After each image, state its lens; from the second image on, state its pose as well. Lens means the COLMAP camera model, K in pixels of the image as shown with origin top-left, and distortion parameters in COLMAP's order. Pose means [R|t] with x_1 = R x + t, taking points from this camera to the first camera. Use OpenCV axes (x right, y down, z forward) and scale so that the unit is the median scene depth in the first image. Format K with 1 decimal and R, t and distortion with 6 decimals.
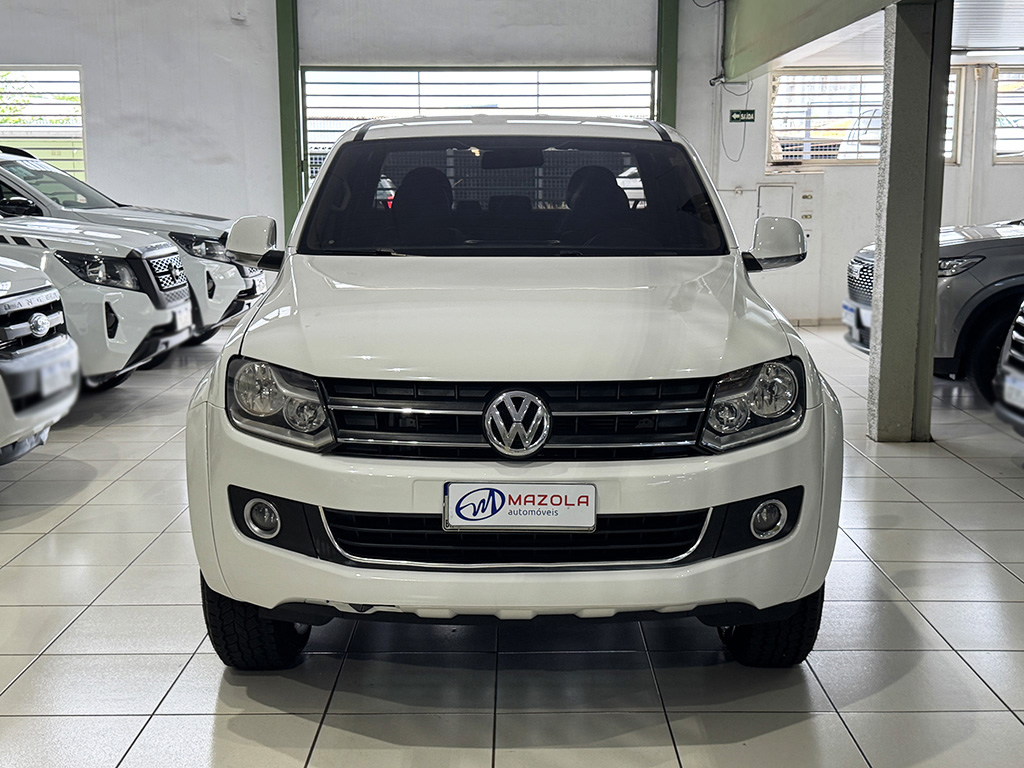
lens RADIAL K [[1309.1, 0, 507.0], [0, 1309.1, 386.3], [0, 0, 1]] dist [0.199980, -0.460099]
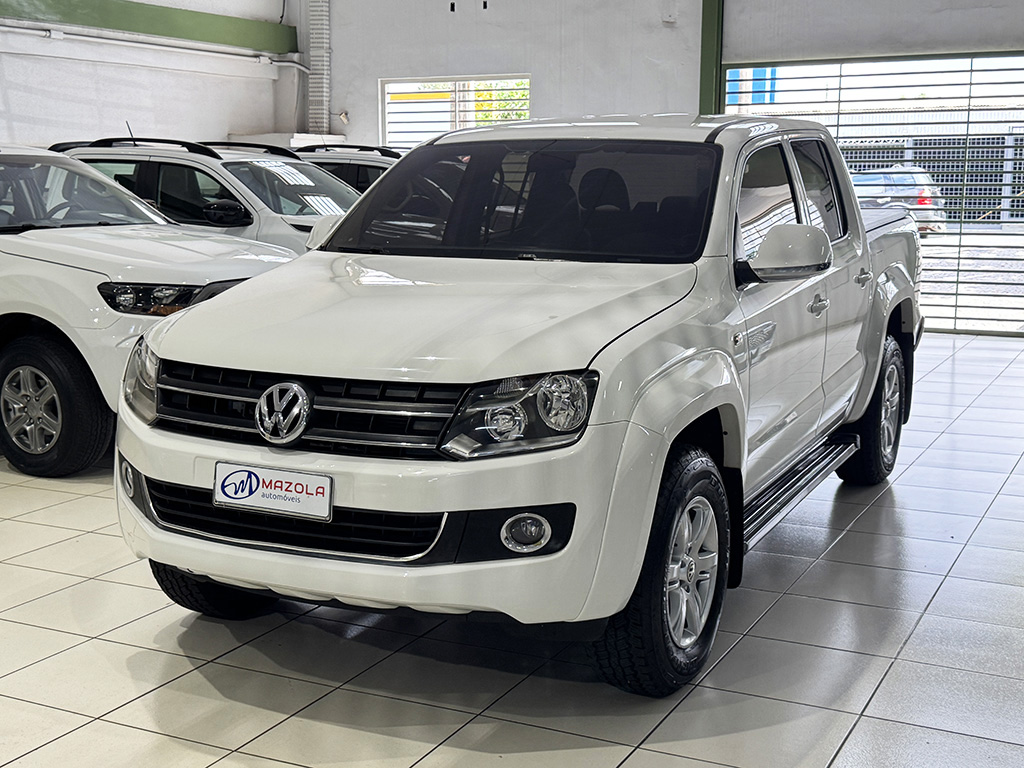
lens RADIAL K [[1309.1, 0, 507.0], [0, 1309.1, 386.3], [0, 0, 1]] dist [0.199980, -0.460099]
pose [[0.891812, 0.074653, -0.446204, 0.638538], [-0.072983, 0.997113, 0.020956, -0.028817], [0.446480, 0.013877, 0.894686, 0.121184]]
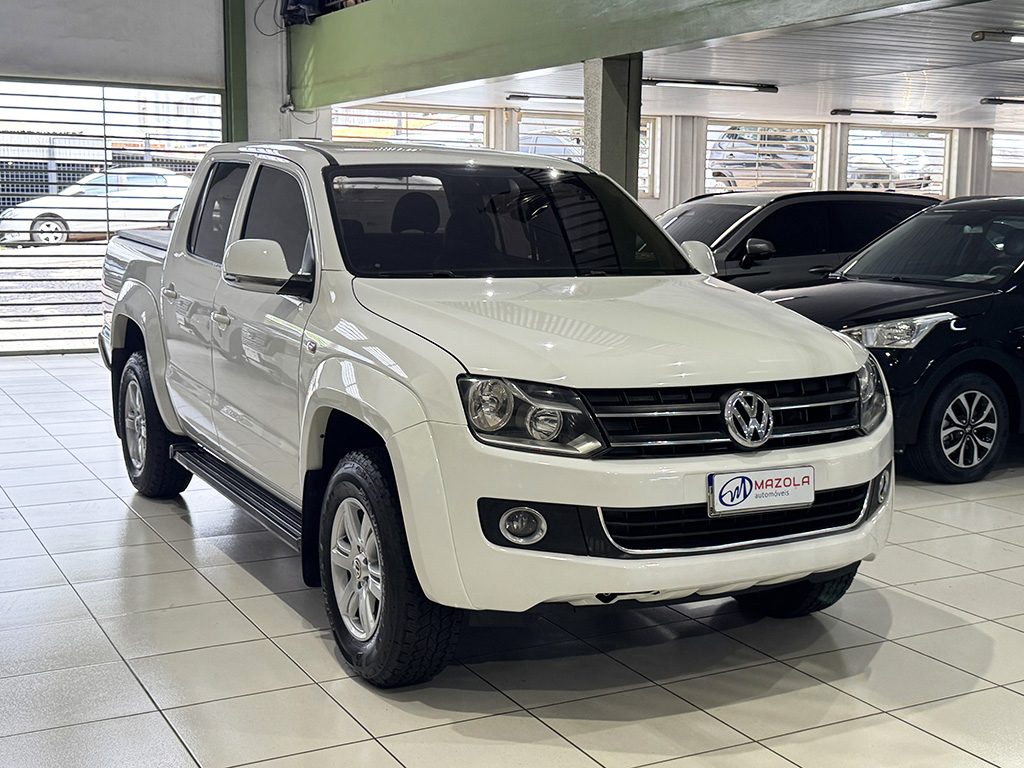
lens RADIAL K [[1309.1, 0, 507.0], [0, 1309.1, 386.3], [0, 0, 1]] dist [0.199980, -0.460099]
pose [[0.880481, -0.051902, 0.471231, -0.713442], [0.060086, 0.998190, -0.002328, -0.010175], [-0.470258, 0.030364, 0.882007, 0.076978]]
